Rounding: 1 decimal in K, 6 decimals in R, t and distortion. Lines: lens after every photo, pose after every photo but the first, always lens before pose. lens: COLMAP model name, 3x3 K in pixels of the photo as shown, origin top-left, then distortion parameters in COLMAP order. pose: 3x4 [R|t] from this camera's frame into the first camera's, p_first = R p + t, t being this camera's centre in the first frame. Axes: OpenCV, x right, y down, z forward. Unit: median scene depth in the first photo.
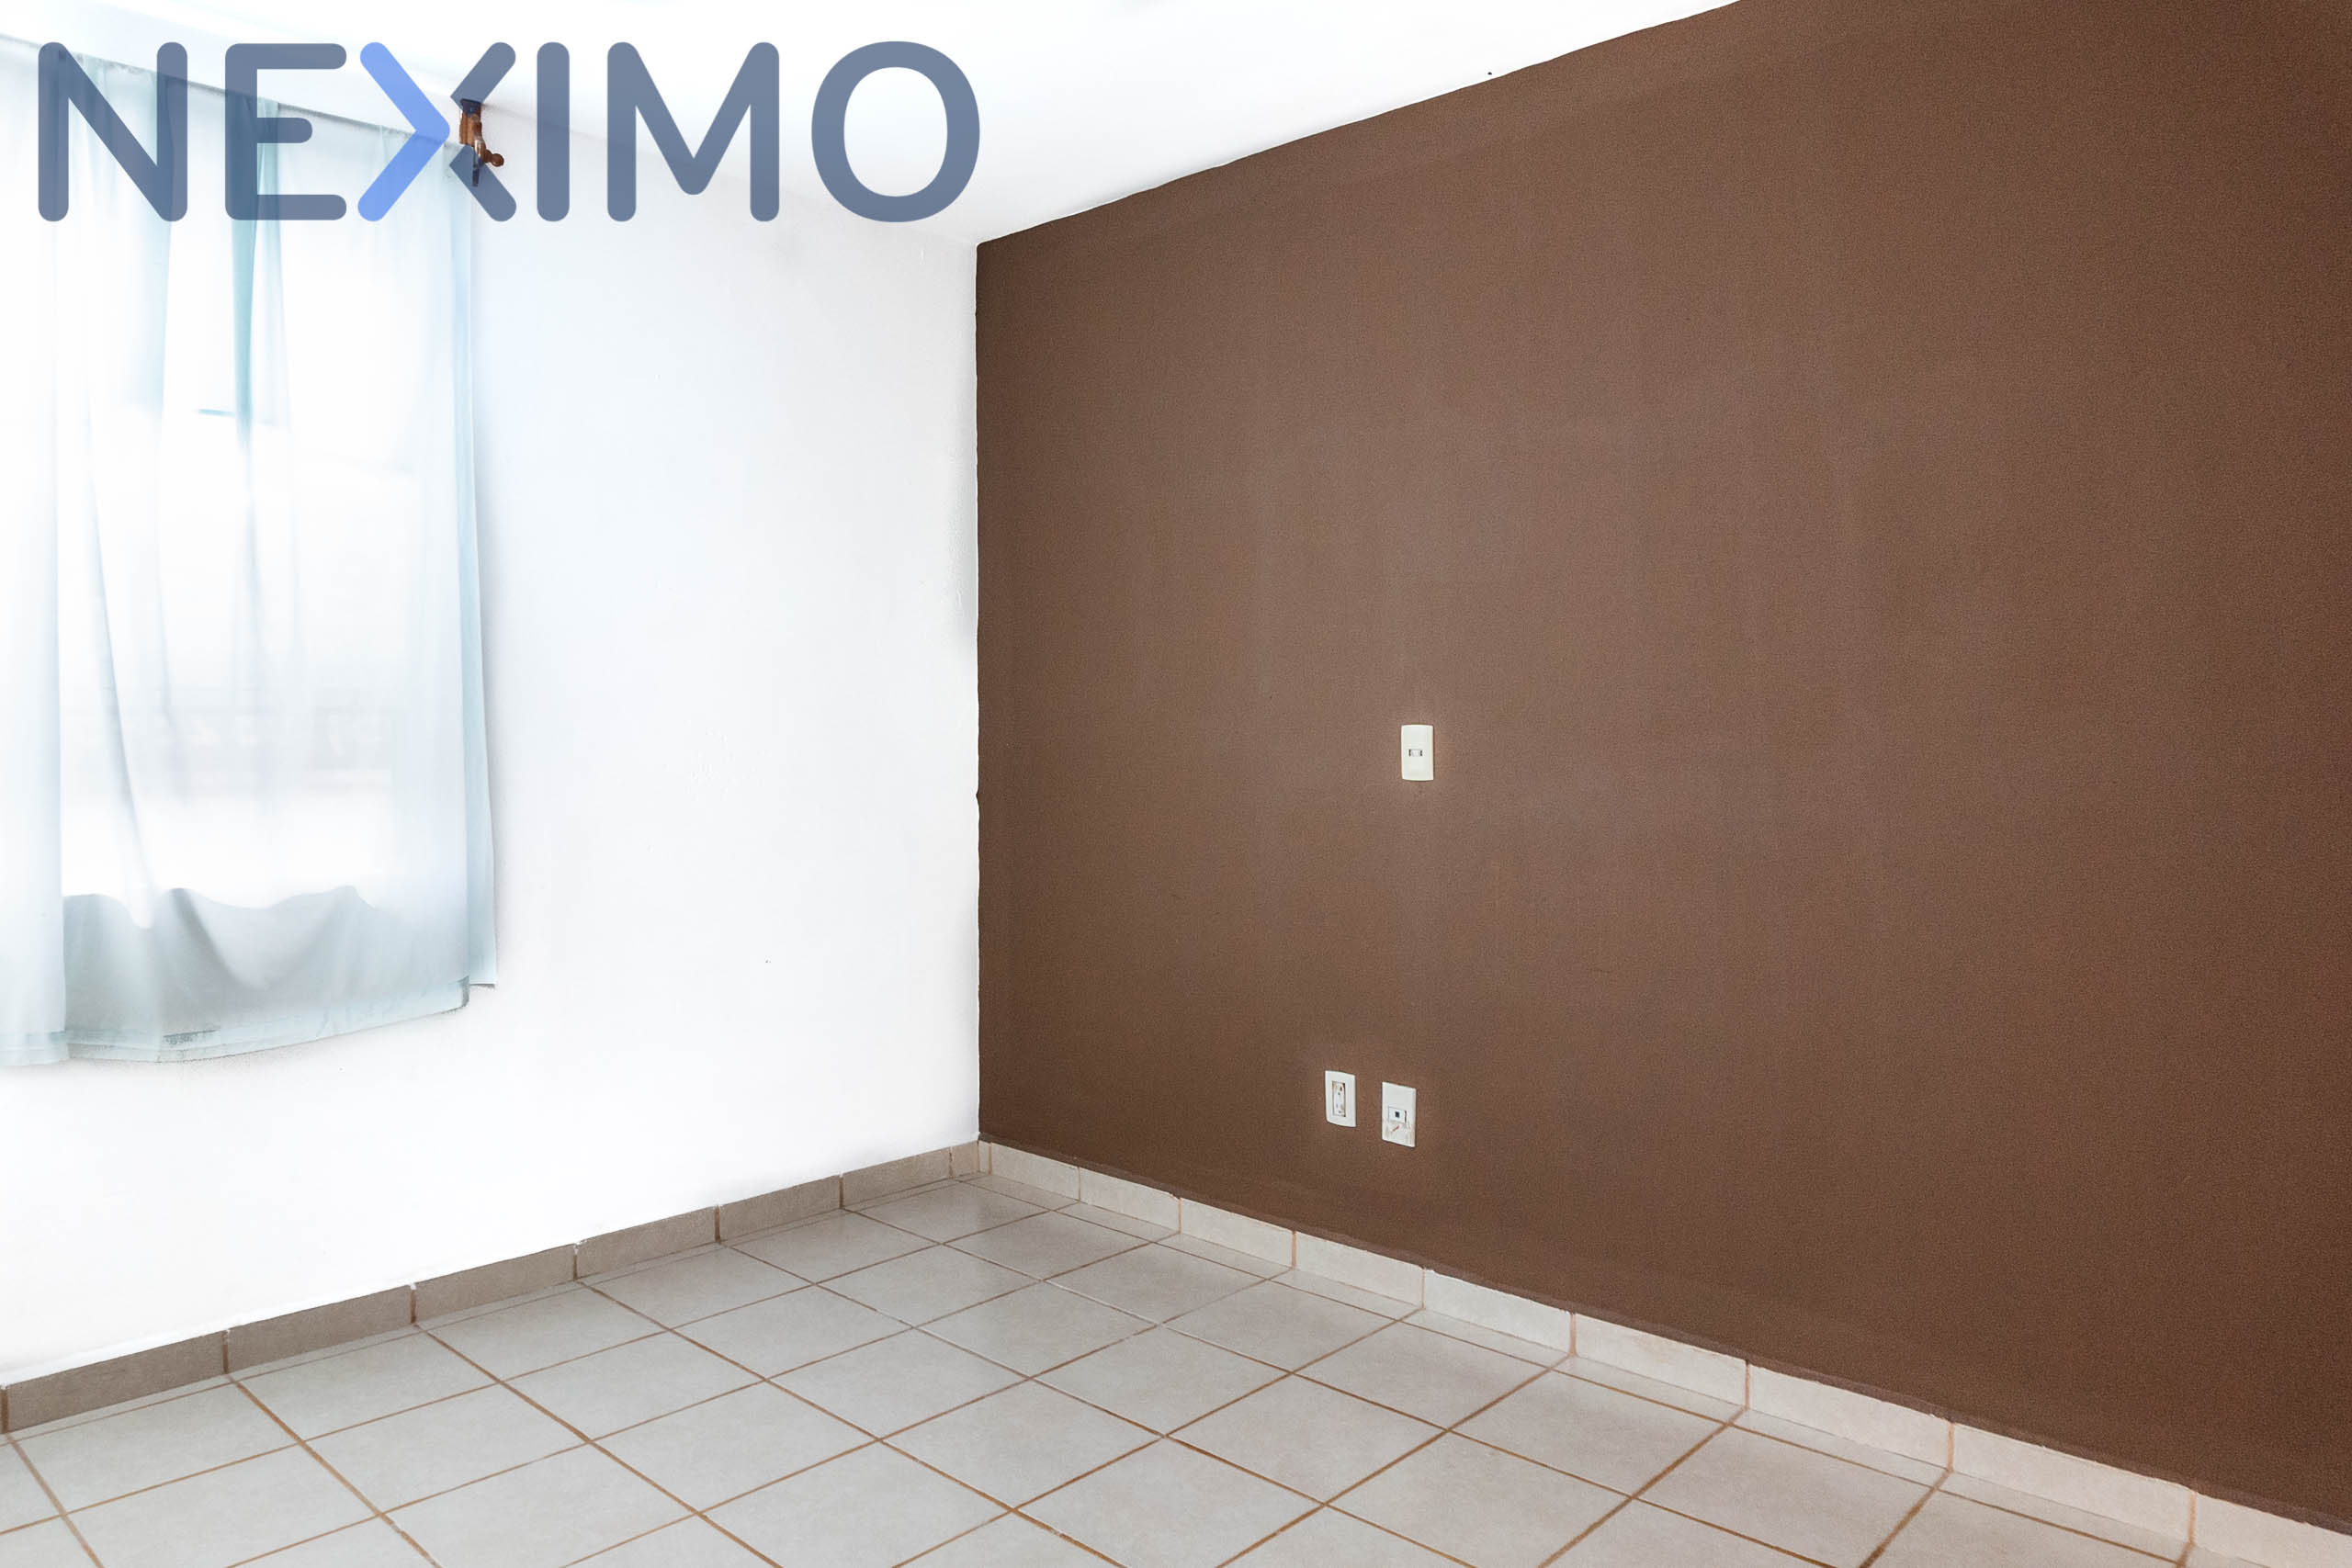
lens RADIAL K [[1602.1, 0, 1171.2], [0, 1602.1, 778.2], [0, 0, 1]] dist [0.003967, -0.013209]
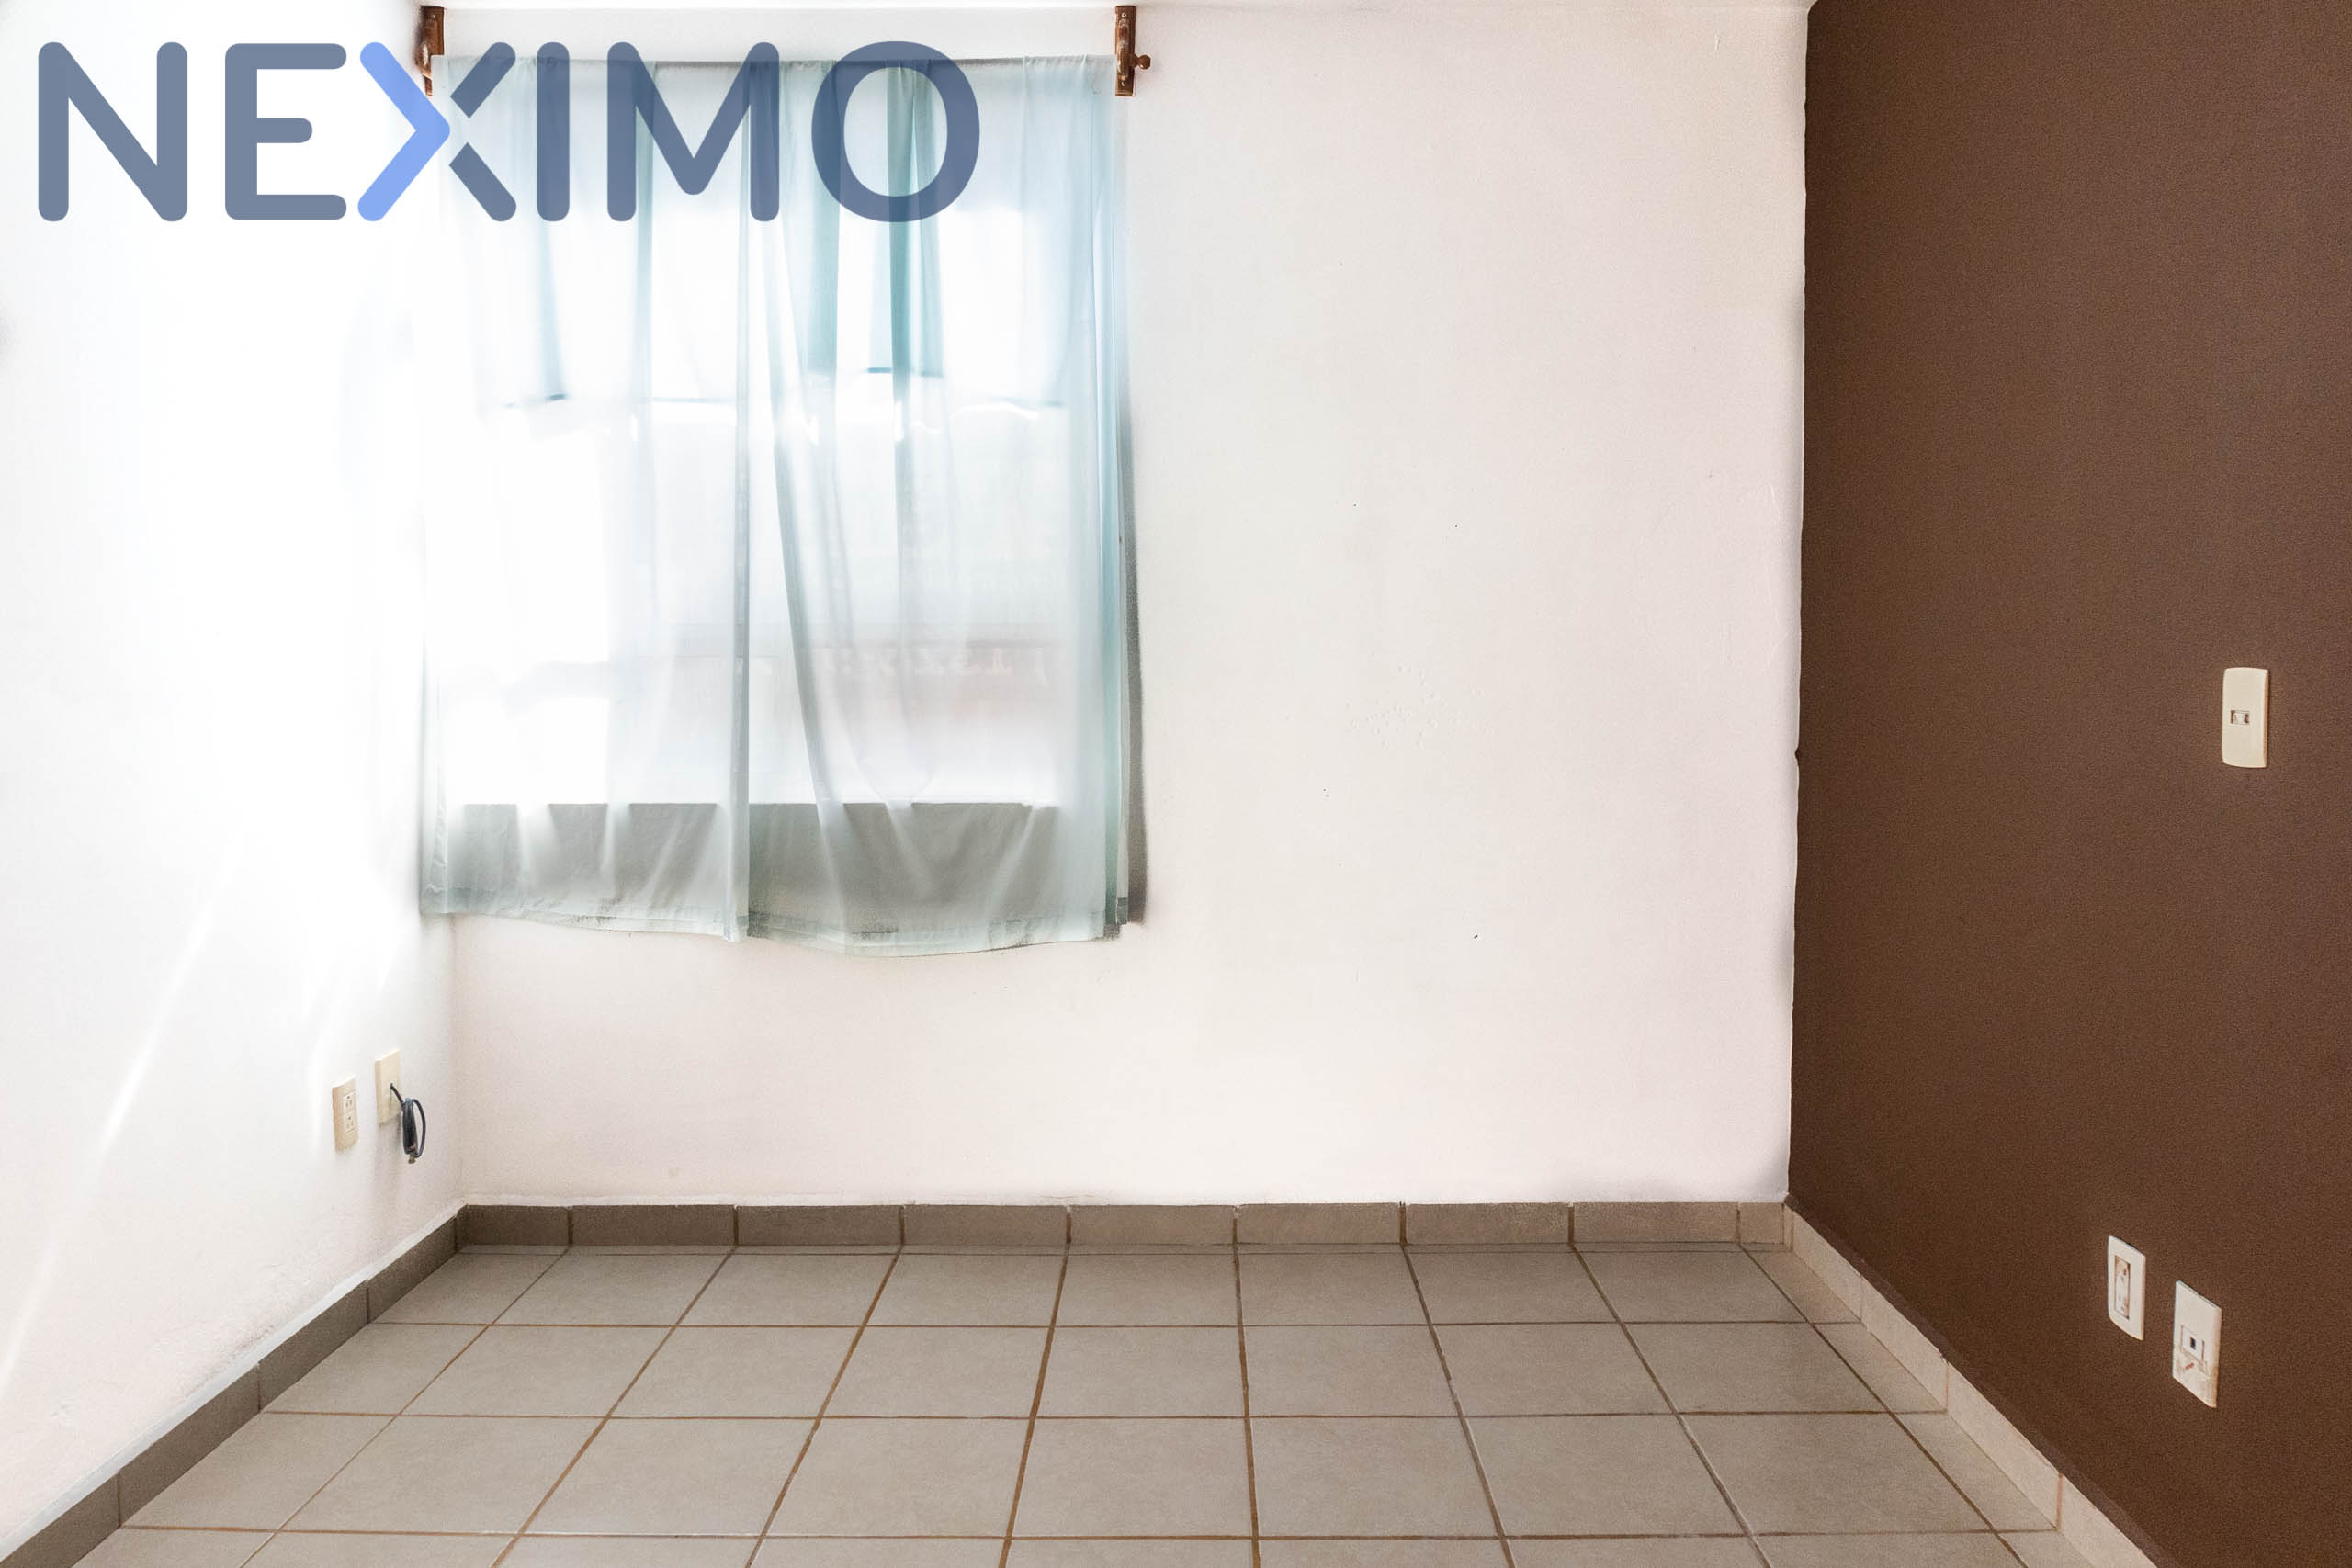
lens RADIAL K [[1602.1, 0, 1180.3], [0, 1602.1, 765.4], [0, 0, 1]] dist [0.003967, -0.013209]
pose [[0.678538, 0.048546, -0.732960, 0.302167], [-0.026877, 0.998786, 0.041270, -0.008875], [0.734074, -0.008304, 0.679019, 0.349359]]
